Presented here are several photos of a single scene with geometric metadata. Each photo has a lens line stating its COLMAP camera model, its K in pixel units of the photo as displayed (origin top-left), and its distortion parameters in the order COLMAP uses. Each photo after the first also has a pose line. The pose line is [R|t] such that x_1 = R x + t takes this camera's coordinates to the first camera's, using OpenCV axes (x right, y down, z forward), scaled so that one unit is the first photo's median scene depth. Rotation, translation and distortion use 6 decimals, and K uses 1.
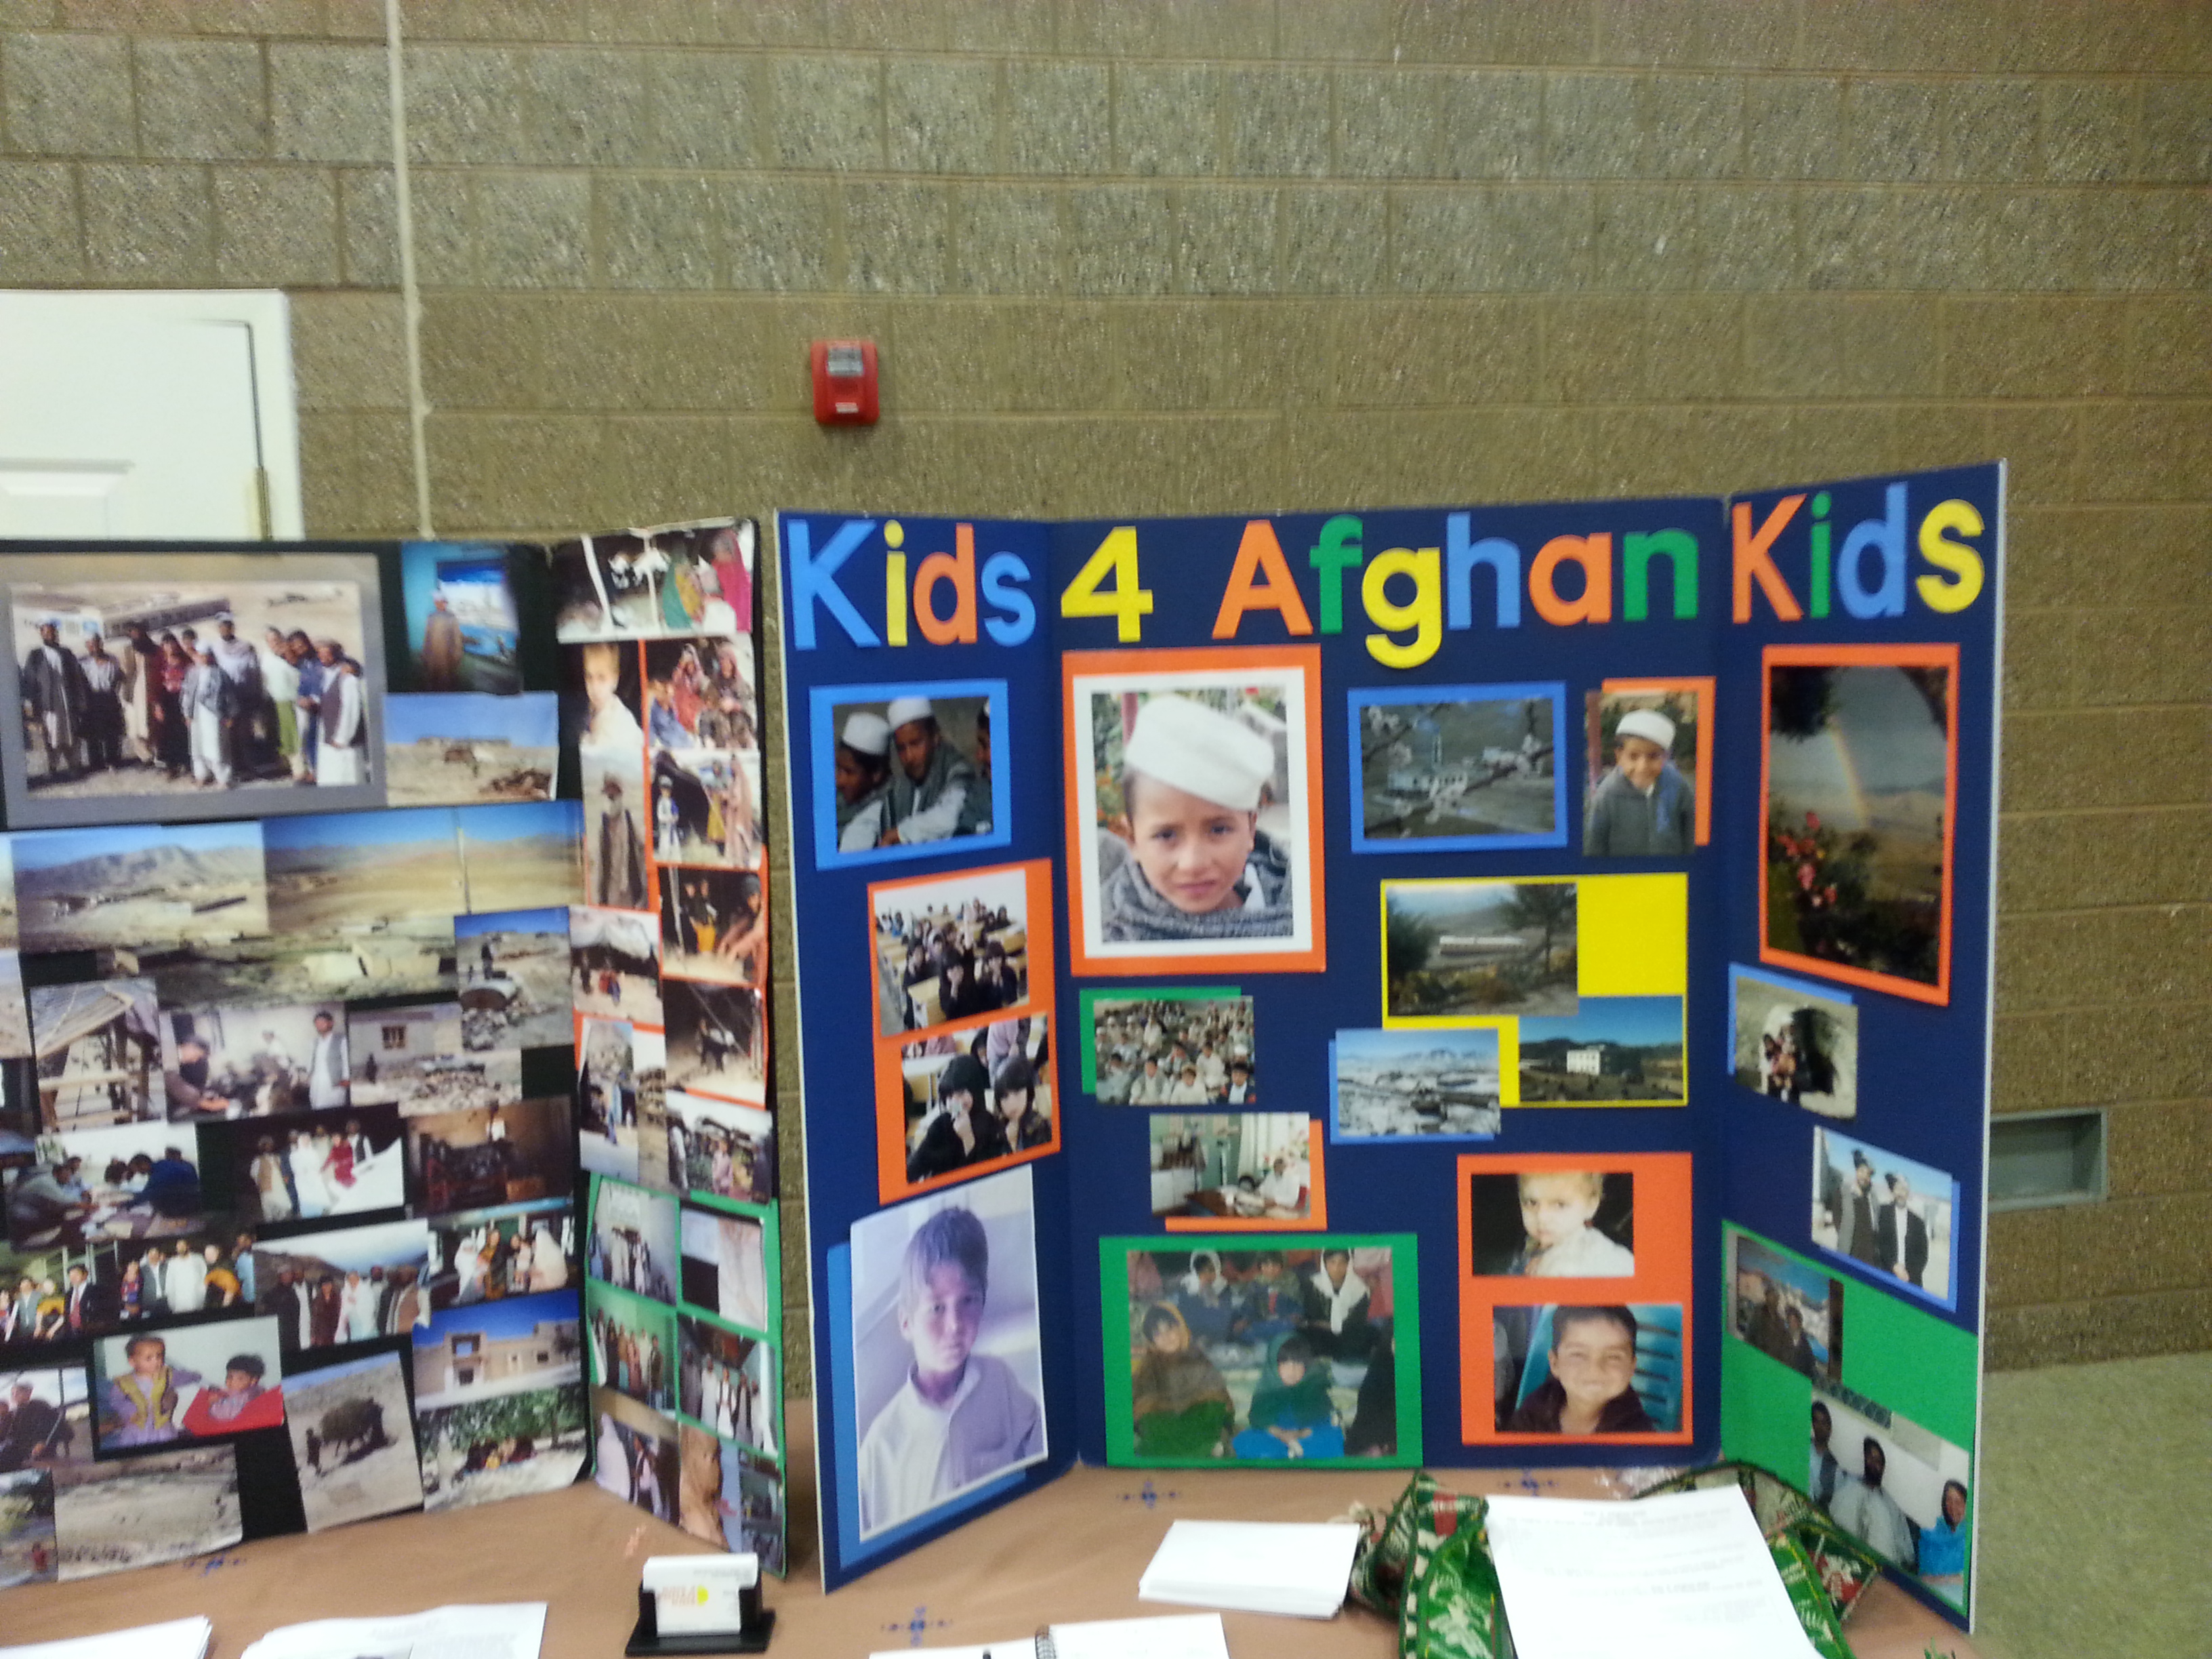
lens RADIAL K [[1811.9, 0, 1103.4], [0, 1811.9, 822.3], [0, 0, 1]] dist [0.106650, -0.180470]
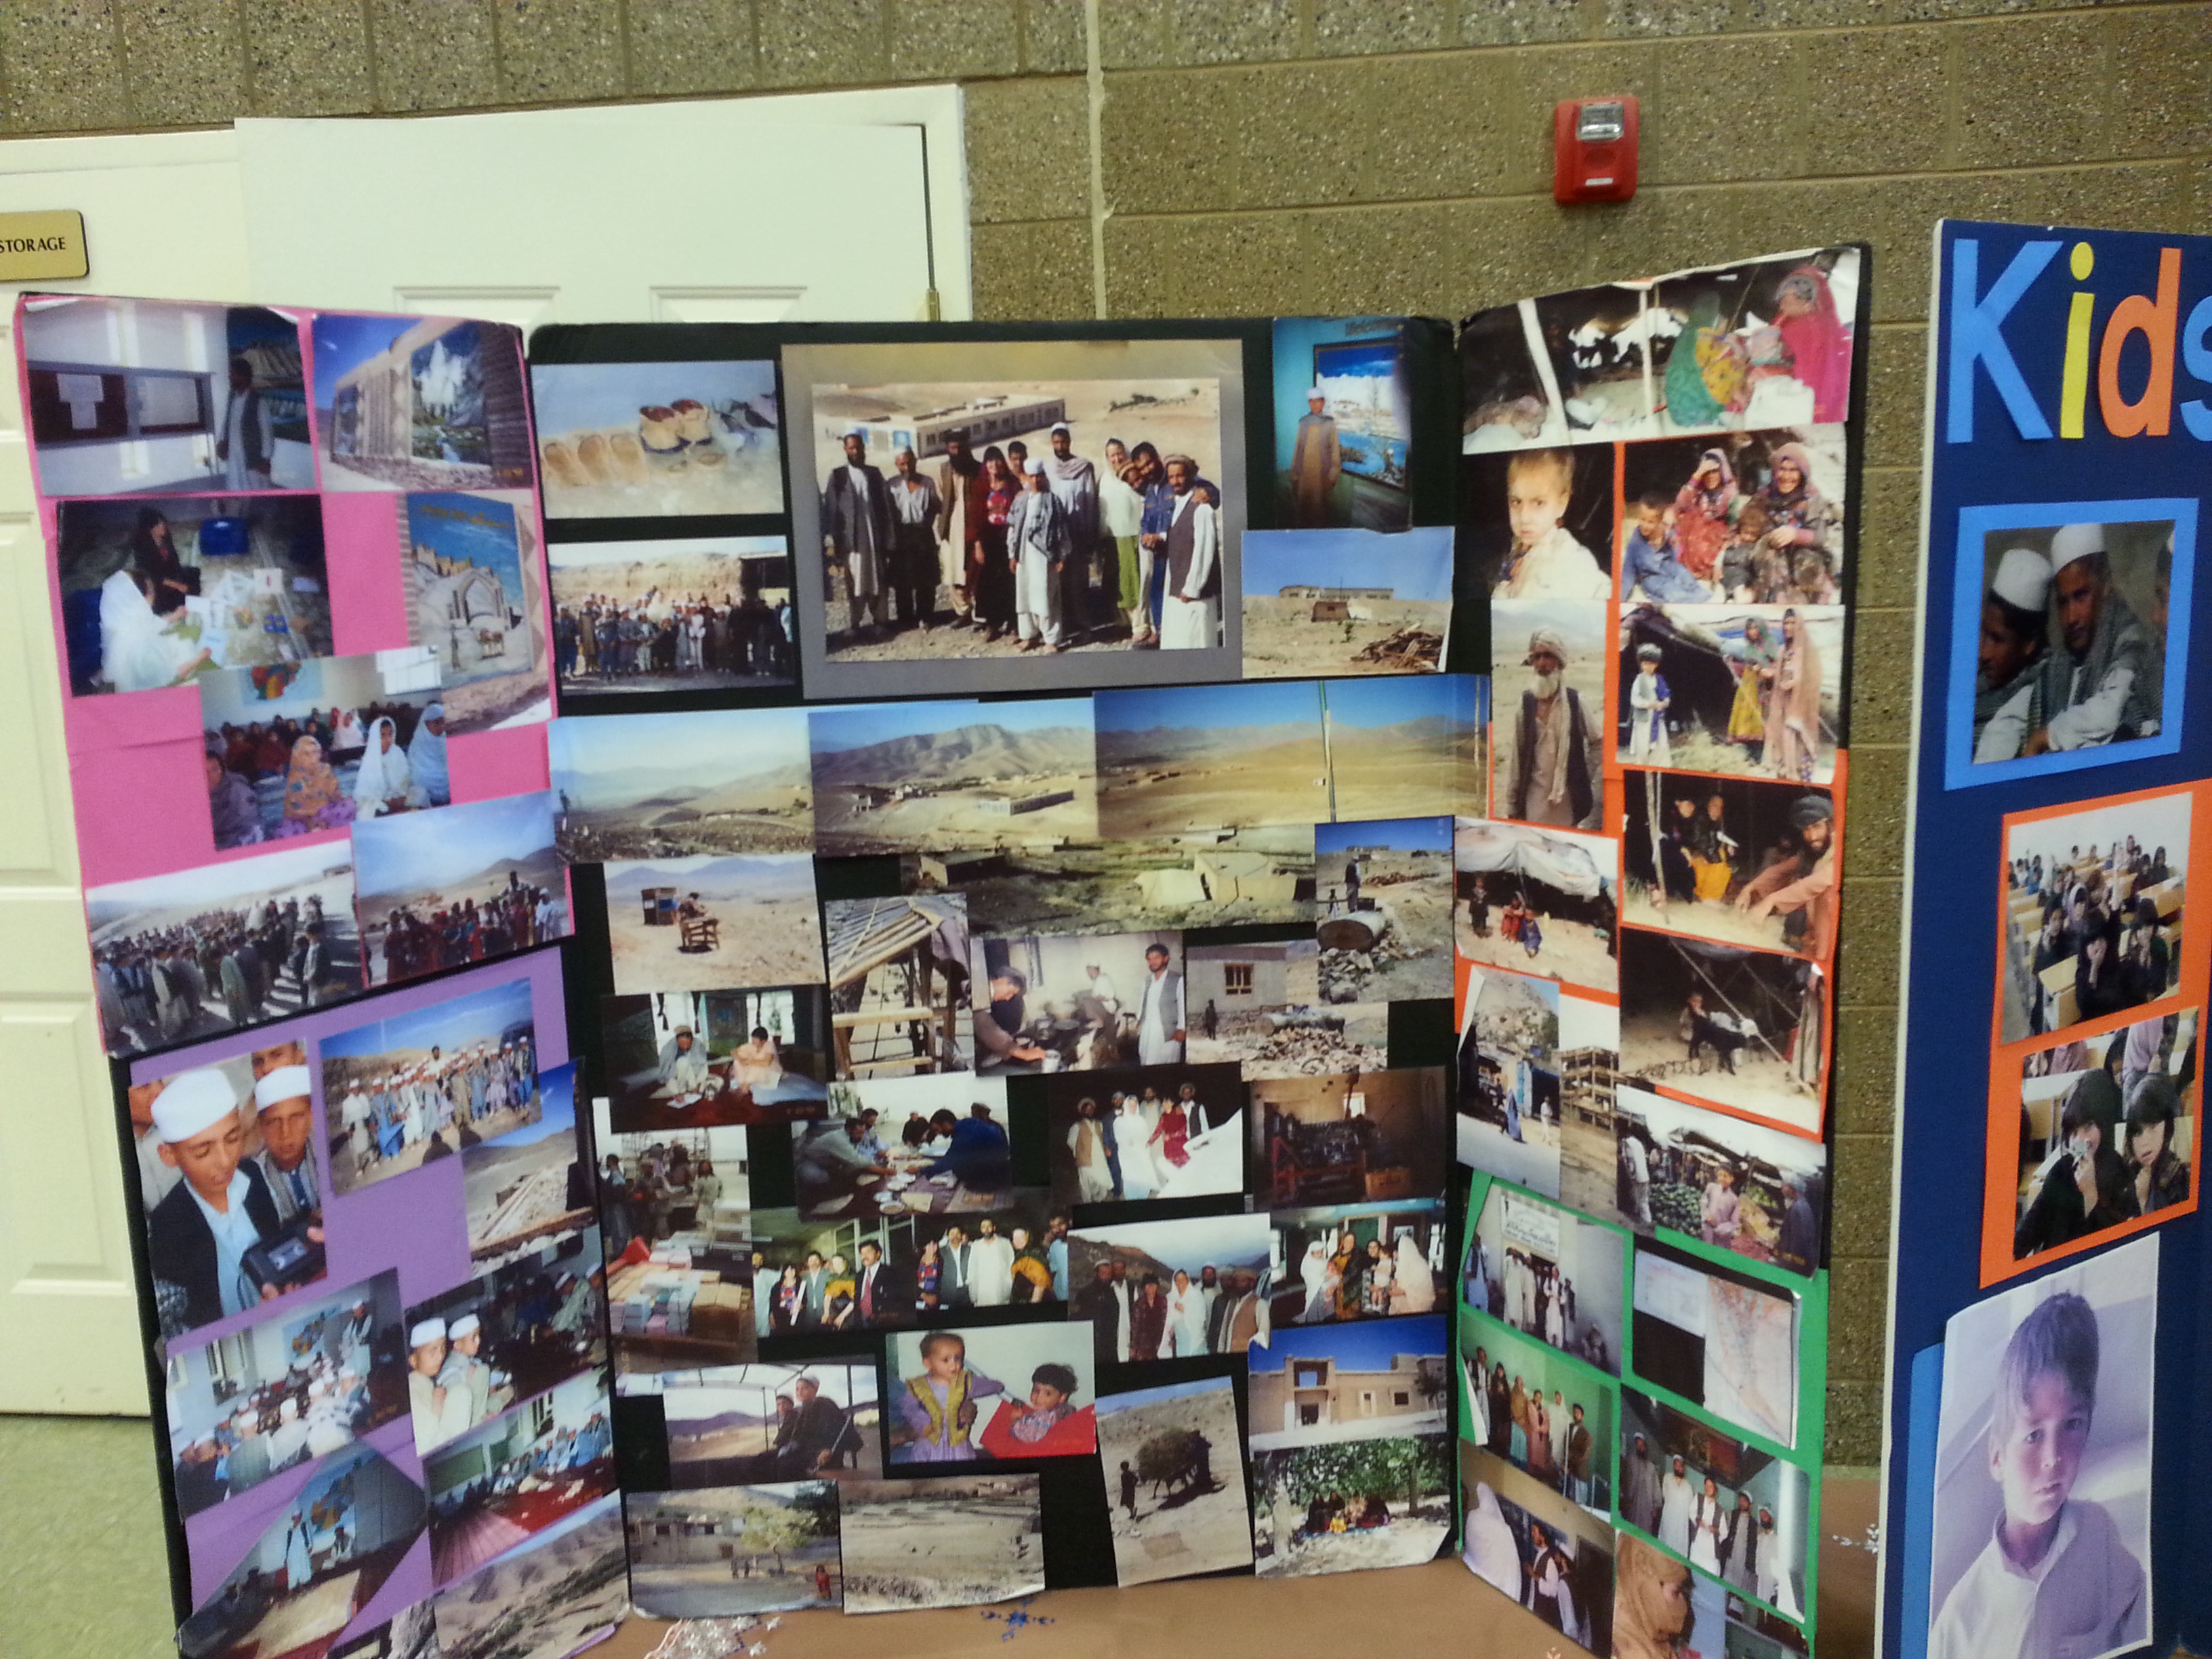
lens RADIAL K [[1811.9, 0, 1103.4], [0, 1811.9, 822.3], [0, 0, 1]] dist [0.106650, -0.180470]
pose [[0.963422, 0.039120, -0.265117, -0.248301], [-0.018413, 0.996613, 0.080147, -0.008814], [0.267355, -0.072334, 0.960879, 0.265242]]
